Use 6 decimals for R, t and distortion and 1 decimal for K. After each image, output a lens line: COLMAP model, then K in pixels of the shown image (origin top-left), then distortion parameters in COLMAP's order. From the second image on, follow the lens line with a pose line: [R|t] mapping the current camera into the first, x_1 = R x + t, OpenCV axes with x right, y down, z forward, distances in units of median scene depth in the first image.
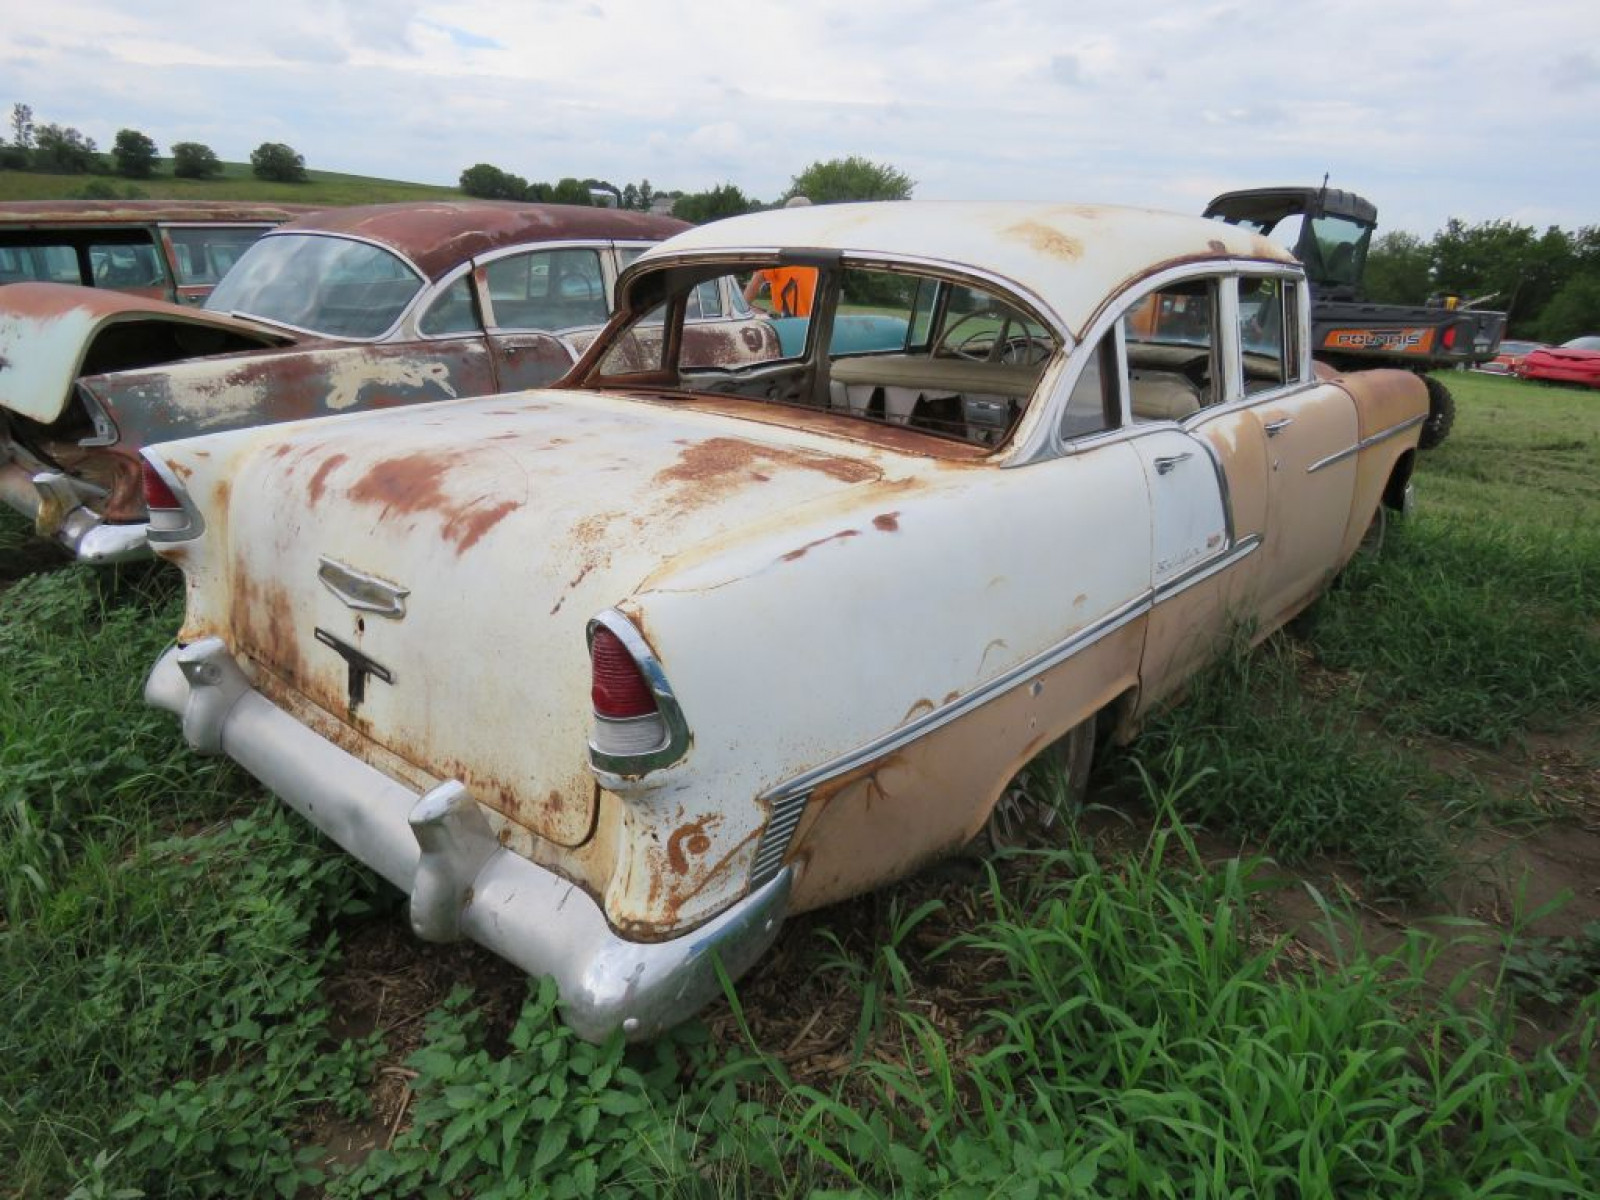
lens RADIAL K [[1035.2, 0, 789.8], [0, 1035.2, 600.3], [0, 0, 1]] dist [-0.025235, 0.028025]
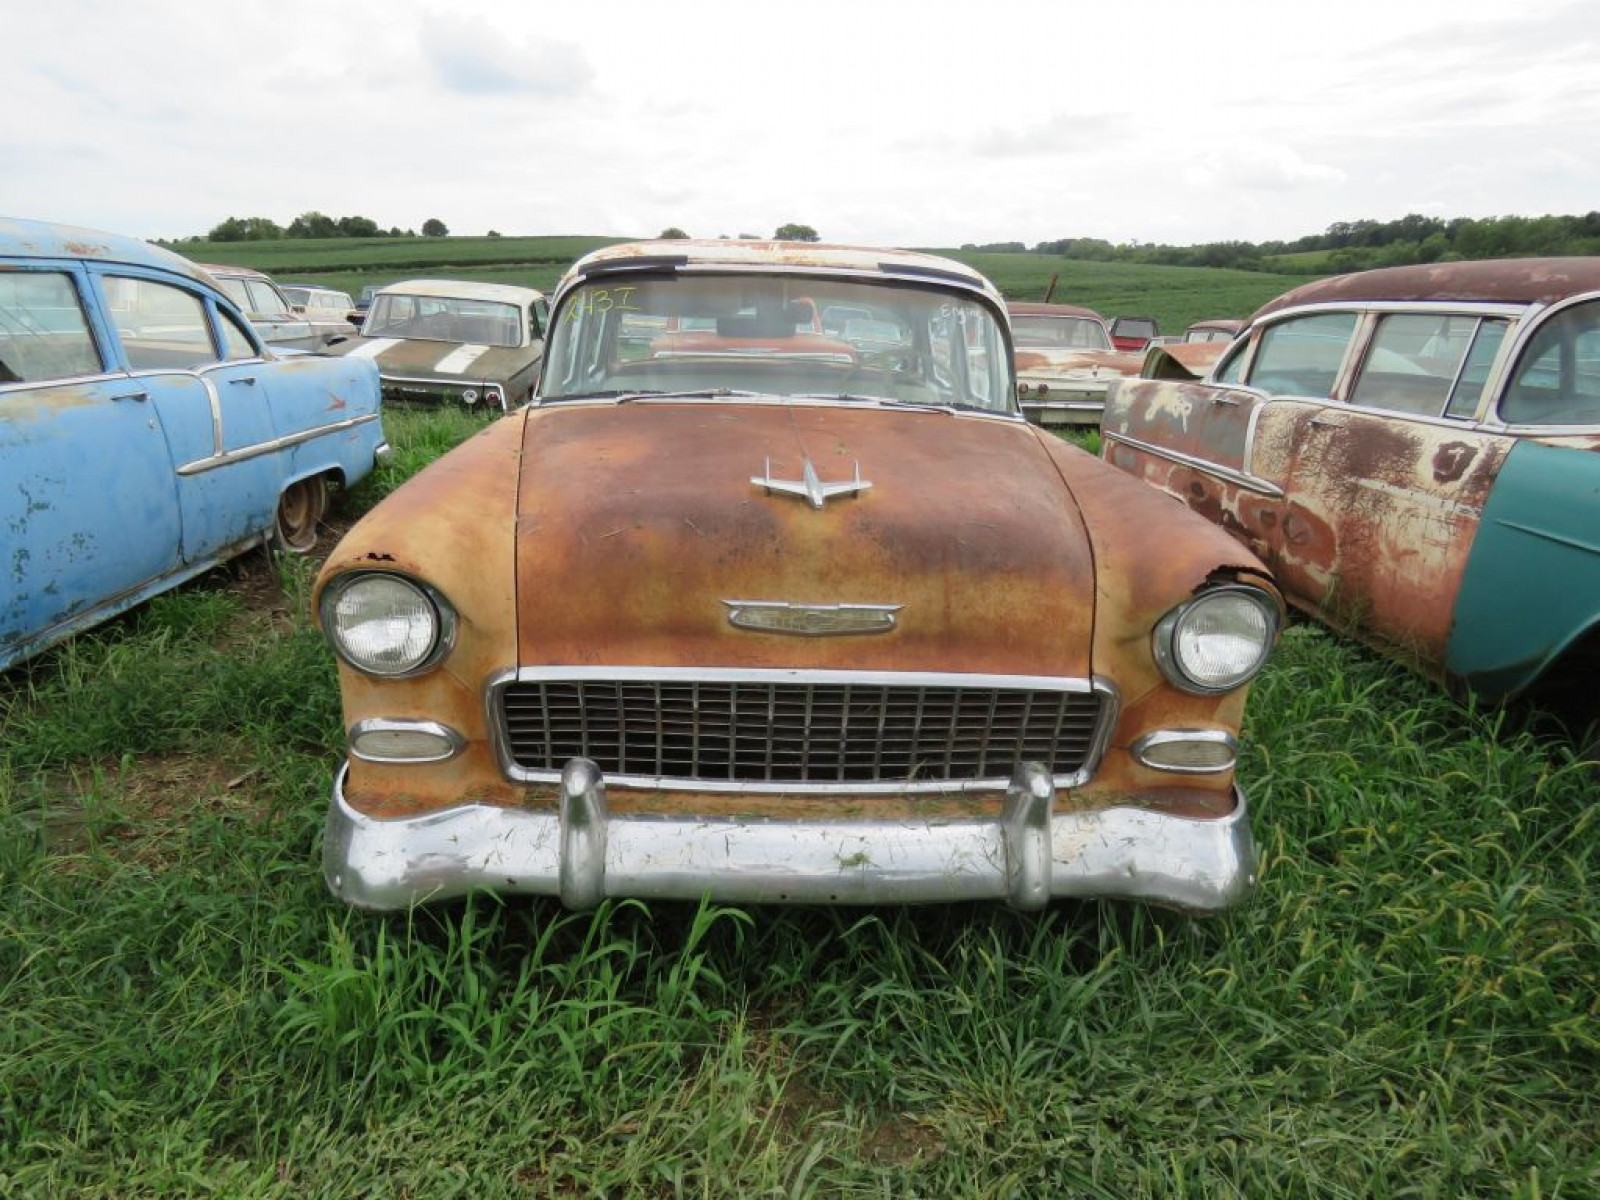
lens RADIAL K [[1035.2, 0, 789.8], [0, 1035.2, 600.3], [0, 0, 1]] dist [-0.025235, 0.028025]
pose [[-0.721498, 0.148617, -0.676280, 1.517023], [-0.269787, 0.839170, 0.472239, -0.857611], [0.637696, 0.523170, -0.565364, 2.689508]]
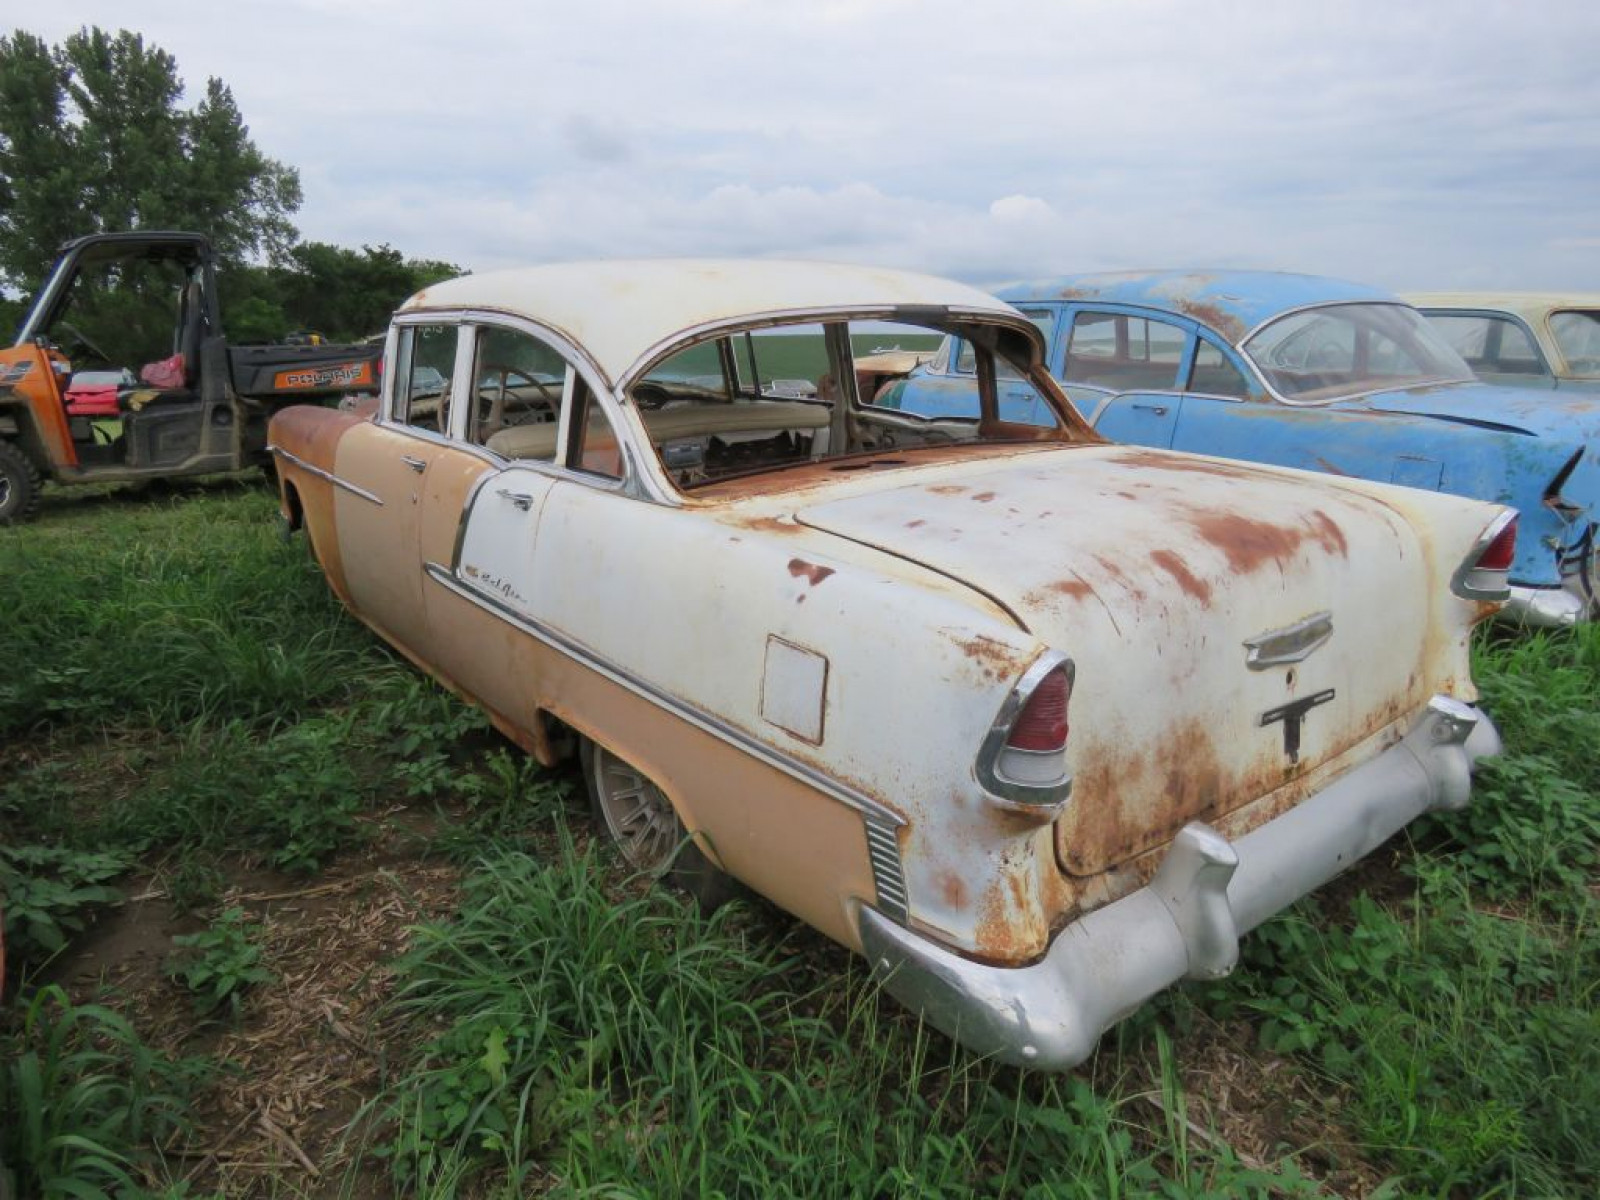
lens RADIAL K [[1031.4, 0, 776.8], [0, 1031.4, 609.3], [0, 0, 1]] dist [-0.018397, 0.002239]
pose [[0.219592, -0.303651, 0.927133, -1.188313], [0.325865, 0.918578, 0.223667, -0.354148], [-0.919560, 0.253005, 0.300661, 0.933708]]
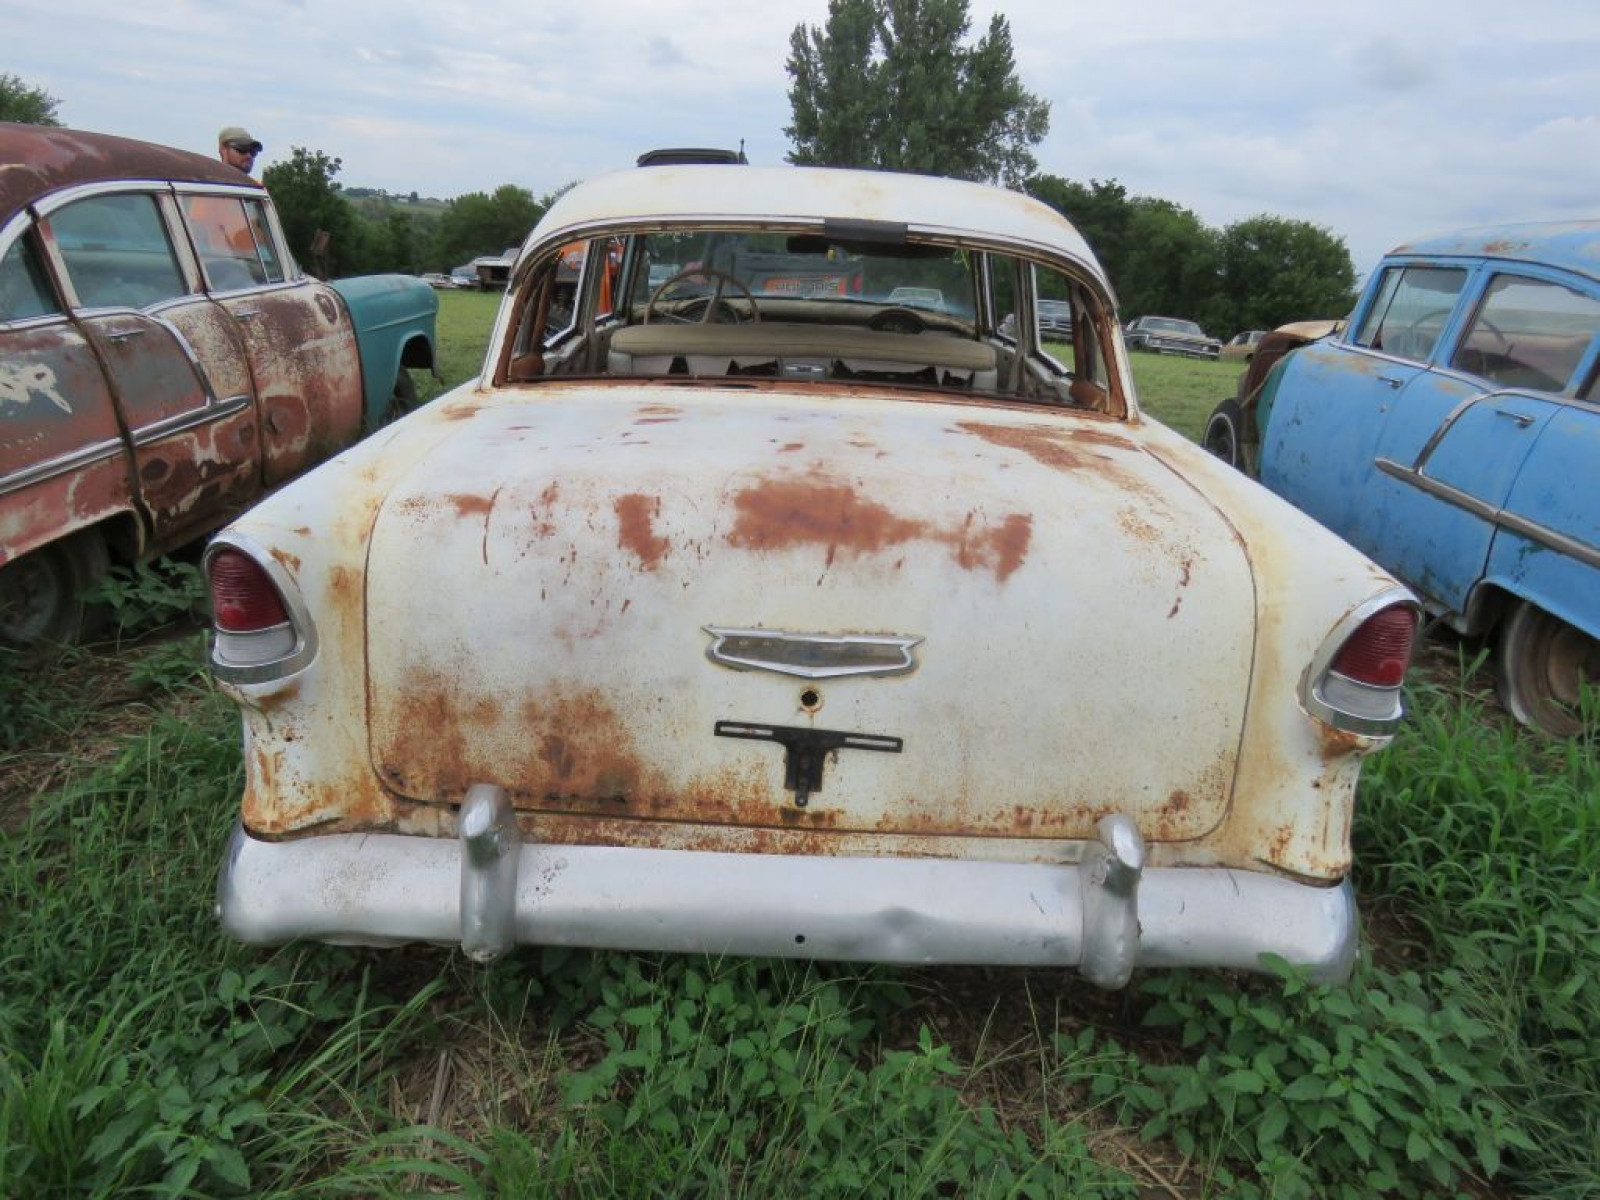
lens RADIAL K [[1041.3, 0, 778.6], [0, 1041.3, 608.1], [0, 0, 1]] dist [-0.036554, 0.026516]
pose [[0.765508, -0.210280, 0.608095, -0.745398], [0.176692, 0.977457, 0.115575, -0.117087], [-0.618690, 0.018972, 0.785406, 0.306944]]
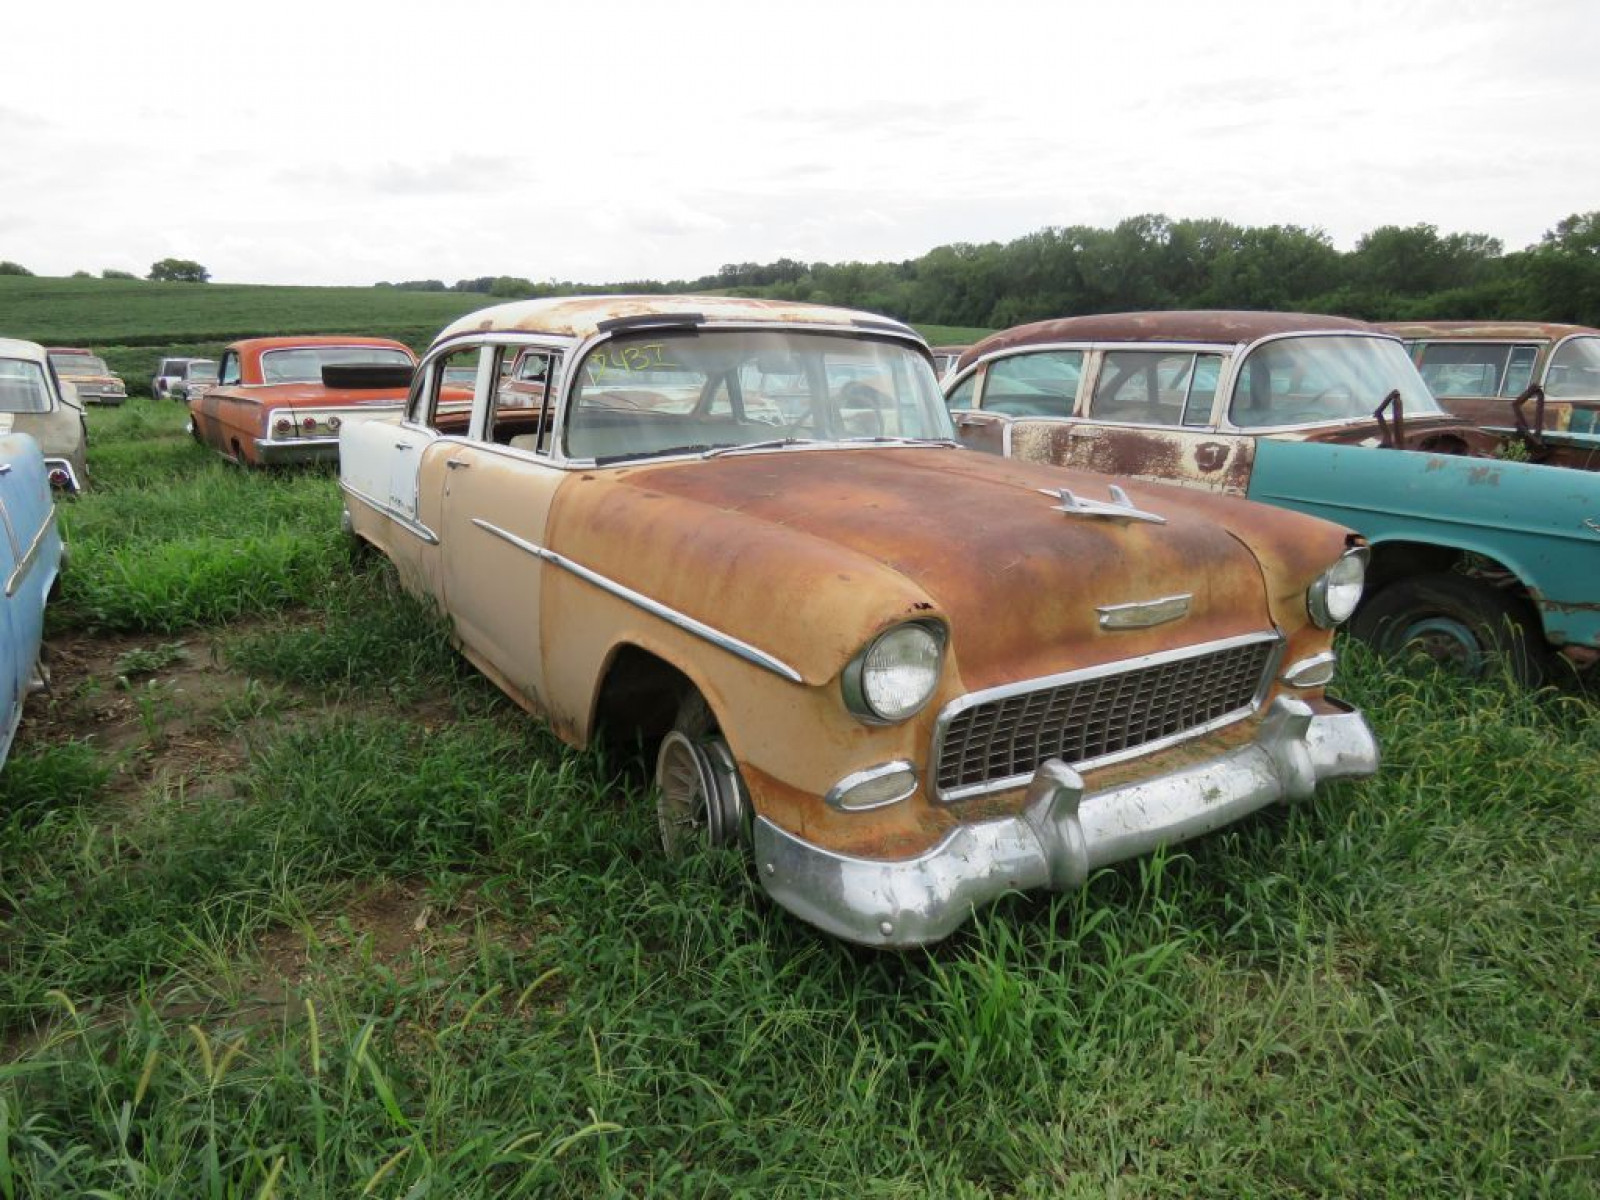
lens RADIAL K [[1035.2, 0, 789.8], [0, 1035.2, 600.3], [0, 0, 1]] dist [-0.025235, 0.028025]
pose [[-0.280270, 0.200888, -0.938665, 1.983028], [-0.327040, 0.899373, 0.290127, -0.660874], [0.902493, 0.388295, -0.186369, 2.132528]]
